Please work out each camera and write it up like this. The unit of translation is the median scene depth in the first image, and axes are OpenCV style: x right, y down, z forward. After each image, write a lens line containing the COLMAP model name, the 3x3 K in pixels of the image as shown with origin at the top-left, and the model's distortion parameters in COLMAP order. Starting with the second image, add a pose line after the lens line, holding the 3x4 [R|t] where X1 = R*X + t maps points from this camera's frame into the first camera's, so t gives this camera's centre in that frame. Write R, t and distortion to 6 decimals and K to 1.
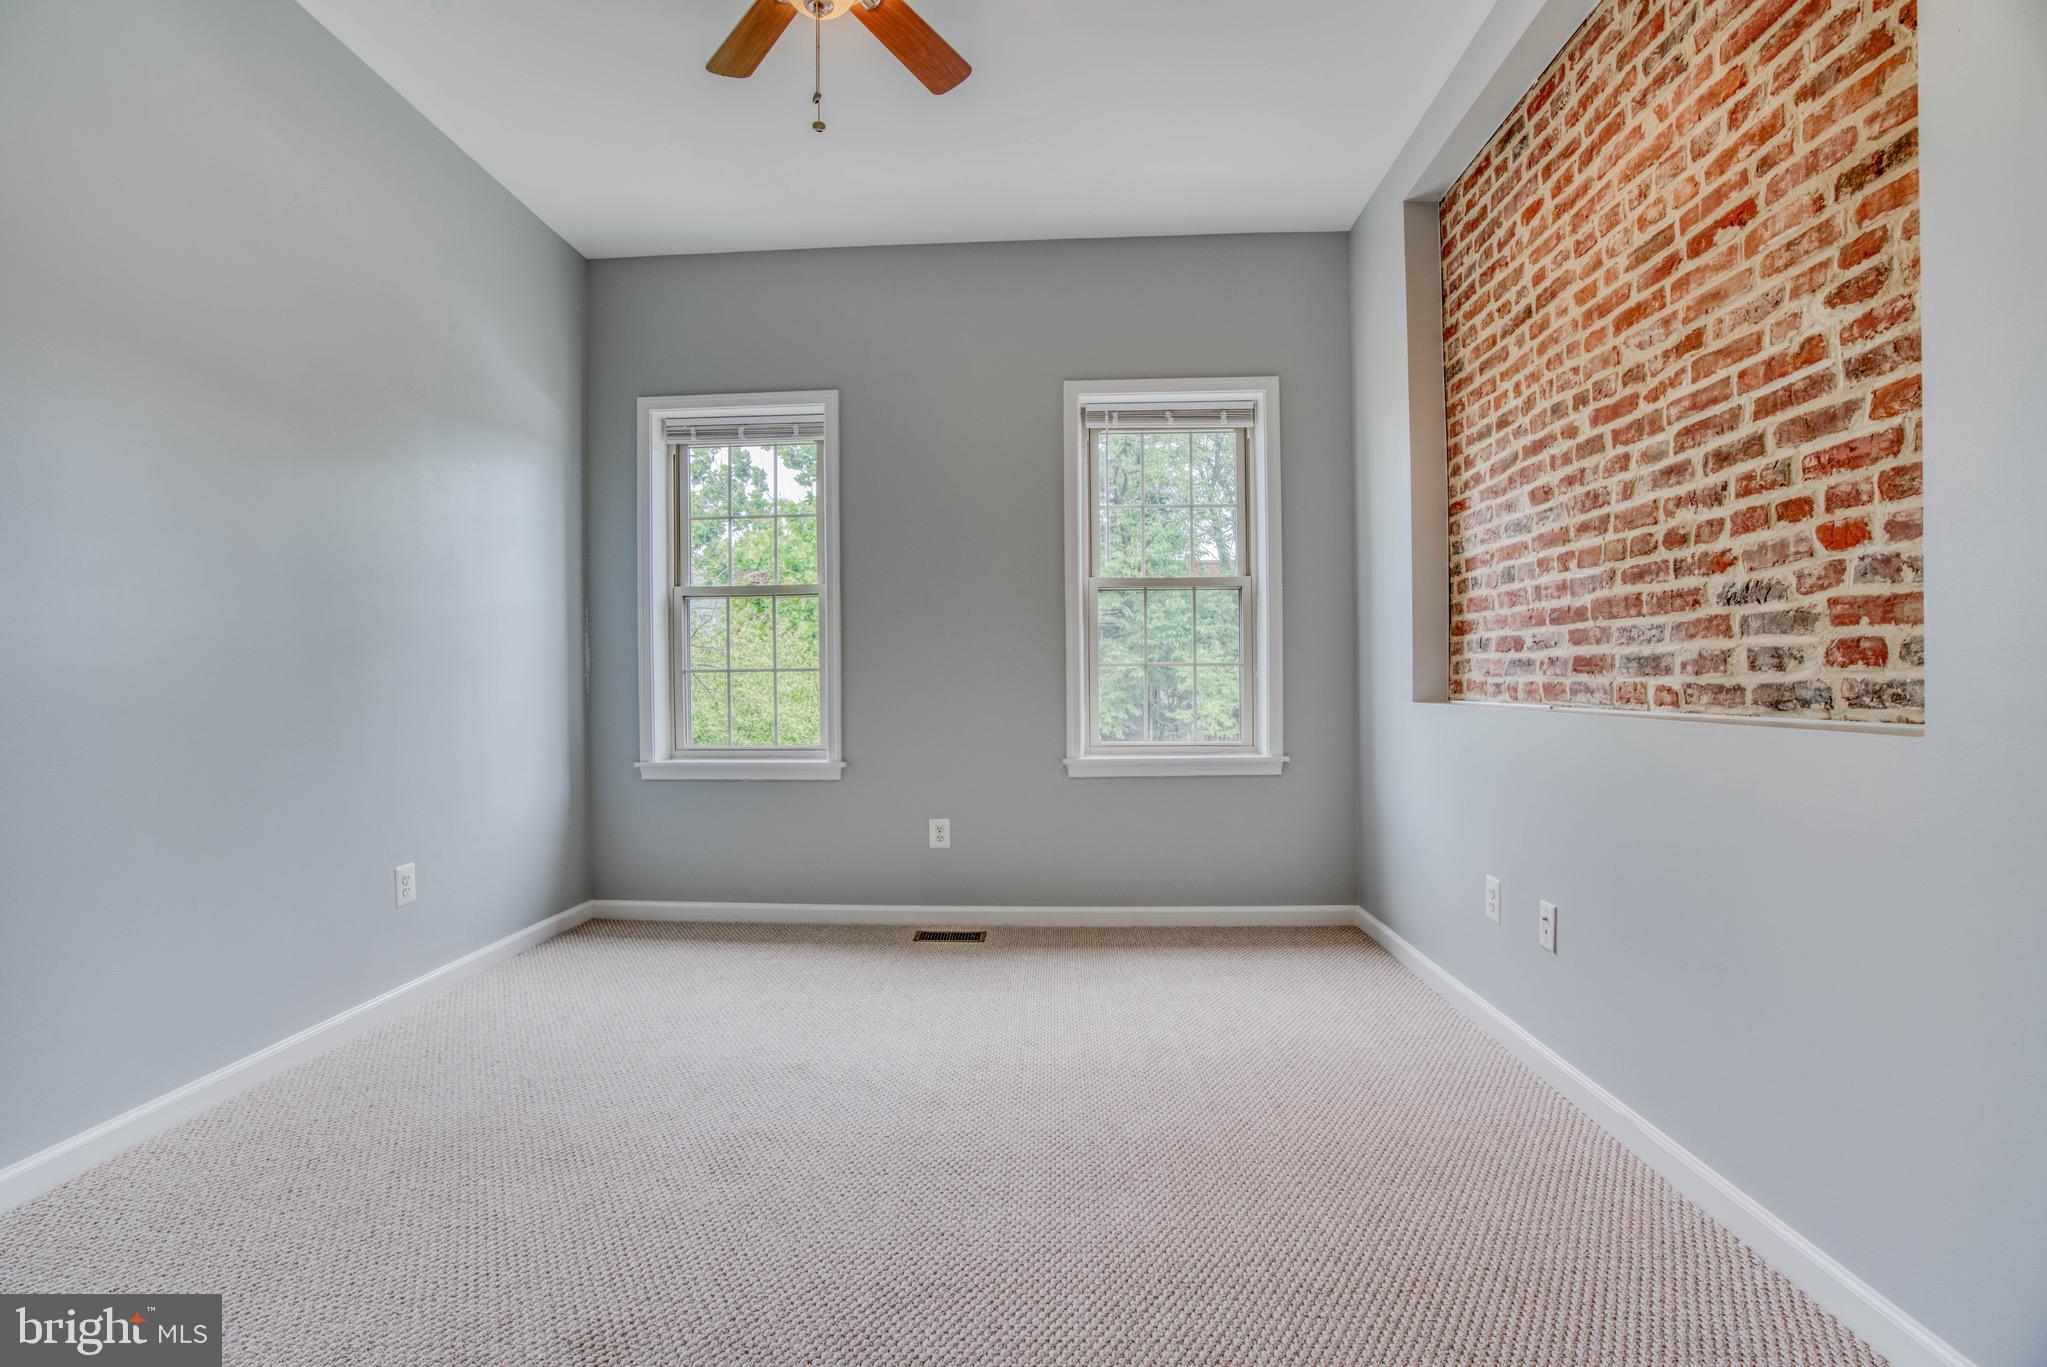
lens RADIAL K [[938.3, 0, 1010.4], [0, 938.3, 689.6], [0, 0, 1]] dist [-0.068561, 0.026875]
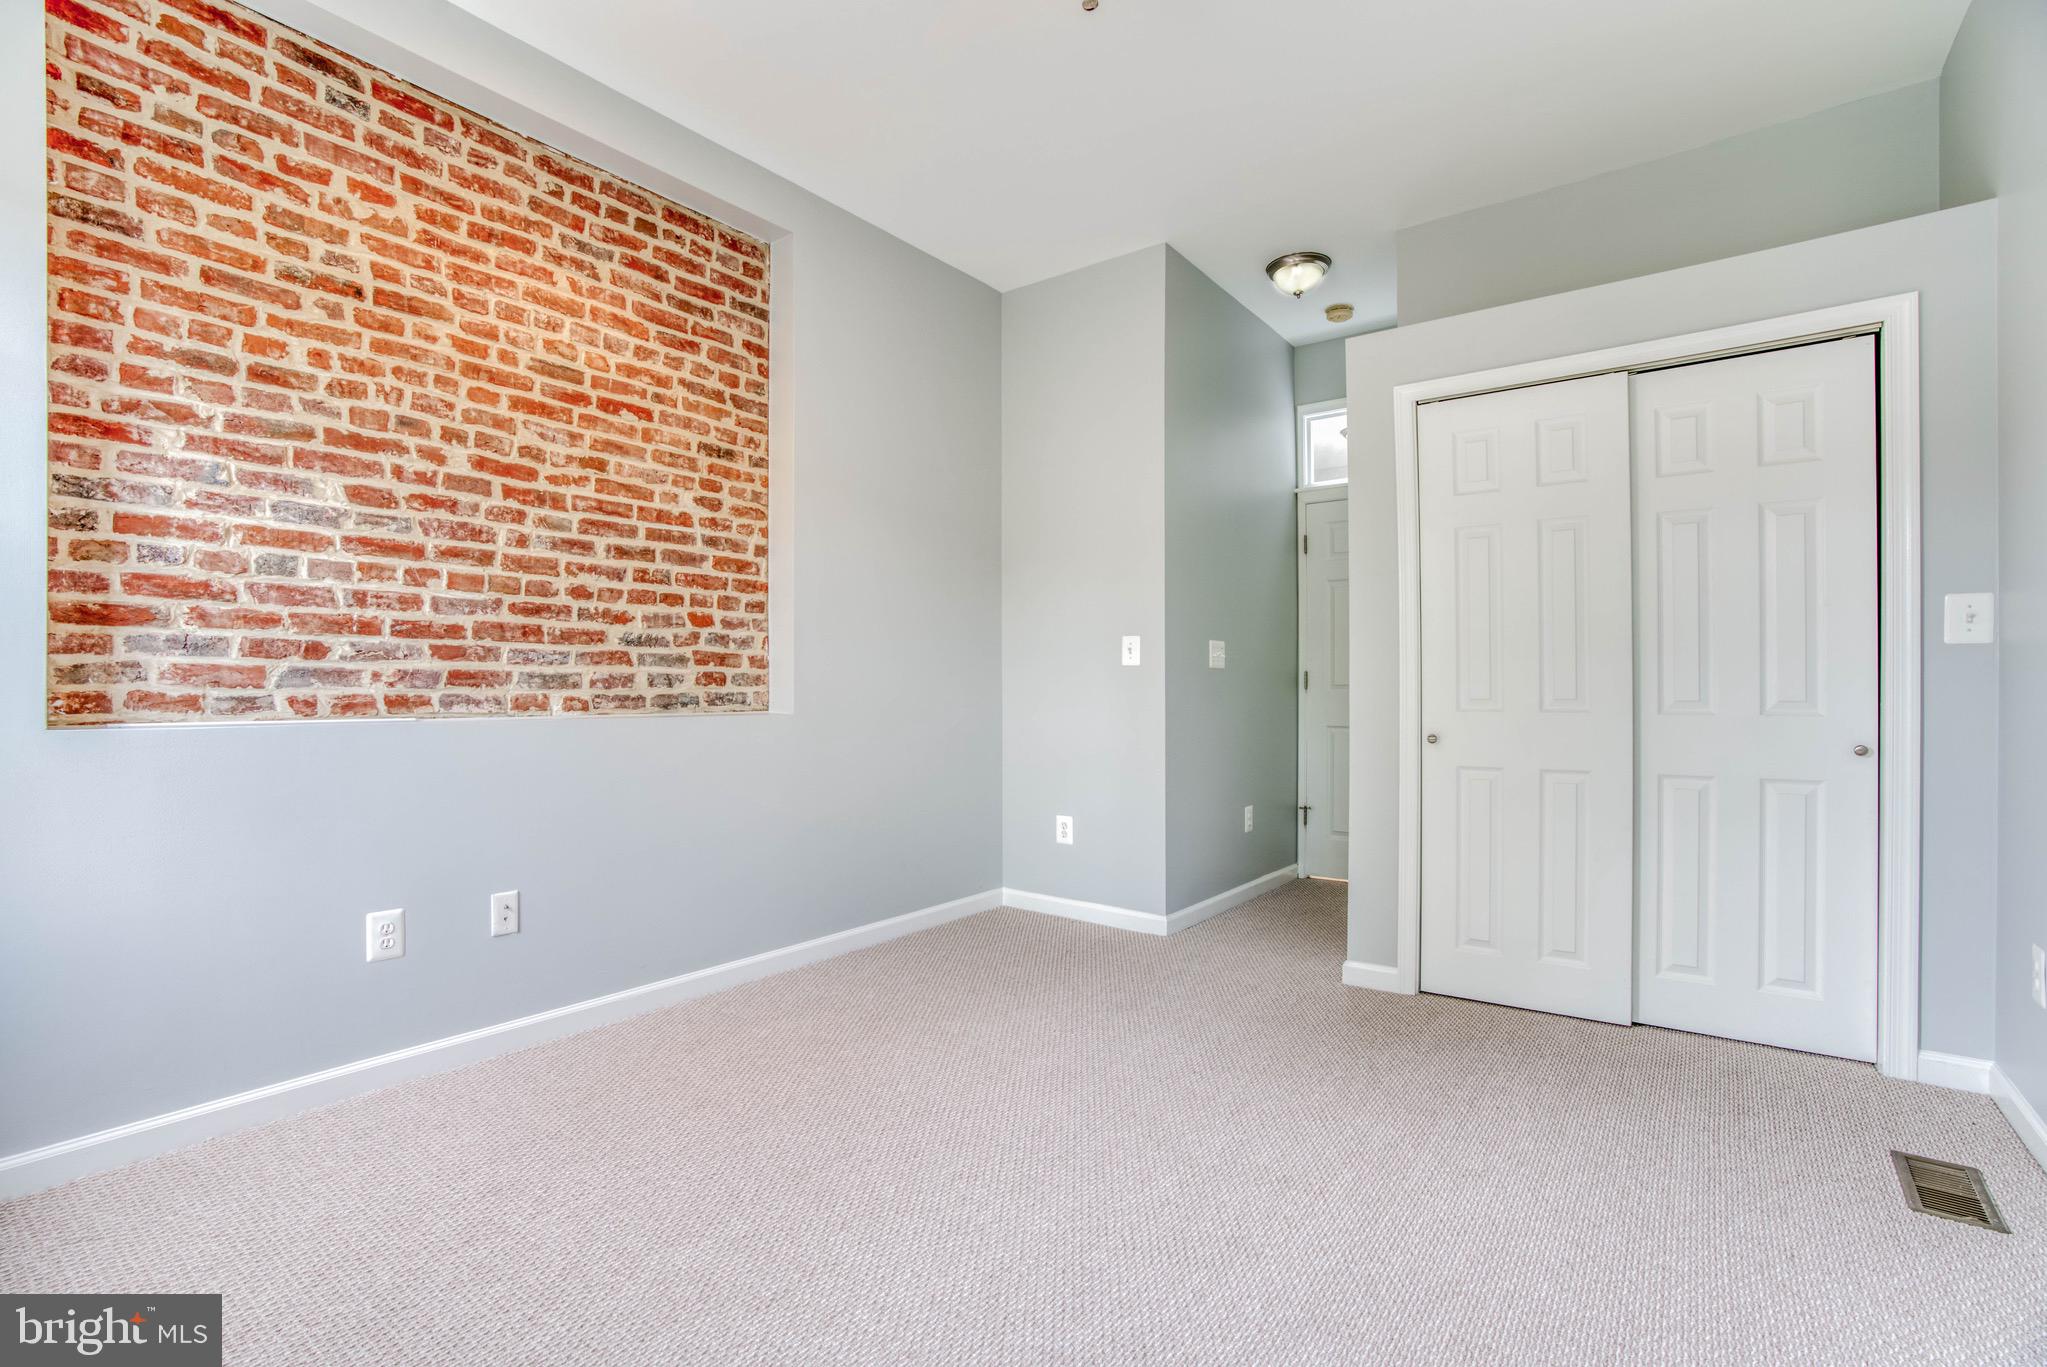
lens RADIAL K [[938.3, 0, 1010.4], [0, 938.3, 689.6], [0, 0, 1]] dist [-0.068561, 0.026875]
pose [[-0.826421, 0.011071, 0.562944, -0.560811], [0.013973, 0.999902, 0.000849, -0.006107], [-0.562880, 0.008568, -0.826494, 1.605275]]
